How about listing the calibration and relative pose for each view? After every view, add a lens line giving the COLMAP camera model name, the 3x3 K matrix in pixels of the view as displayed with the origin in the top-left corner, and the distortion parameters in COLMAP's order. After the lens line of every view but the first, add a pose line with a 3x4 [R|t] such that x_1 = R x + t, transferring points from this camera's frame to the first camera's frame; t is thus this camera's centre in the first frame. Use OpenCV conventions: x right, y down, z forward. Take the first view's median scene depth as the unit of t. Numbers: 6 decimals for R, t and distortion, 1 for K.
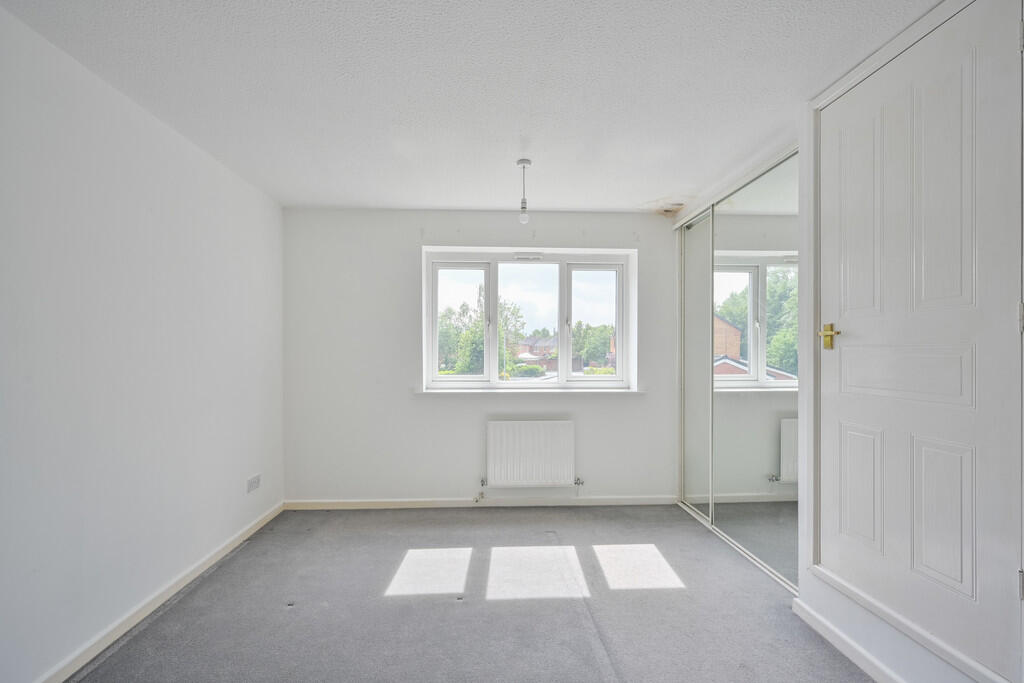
lens RADIAL K [[405.1, 0, 501.3], [0, 405.1, 346.7], [0, 0, 1]] dist [0.003423, 0.000545]
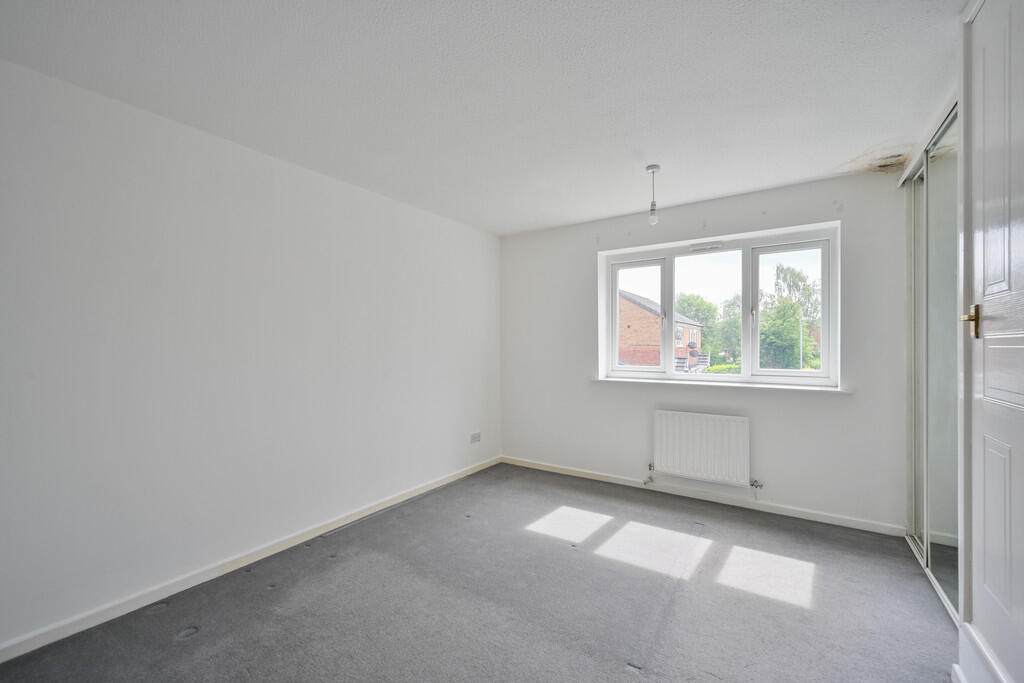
lens RADIAL K [[405.1, 0, 540.6], [0, 405.1, 339.4], [0, 0, 1]] dist [0.003423, 0.000545]
pose [[0.831115, -0.011311, -0.555985, 0.304985], [0.012178, 0.999924, -0.002139, -0.001221], [0.555967, -0.004993, 0.831190, -0.042696]]
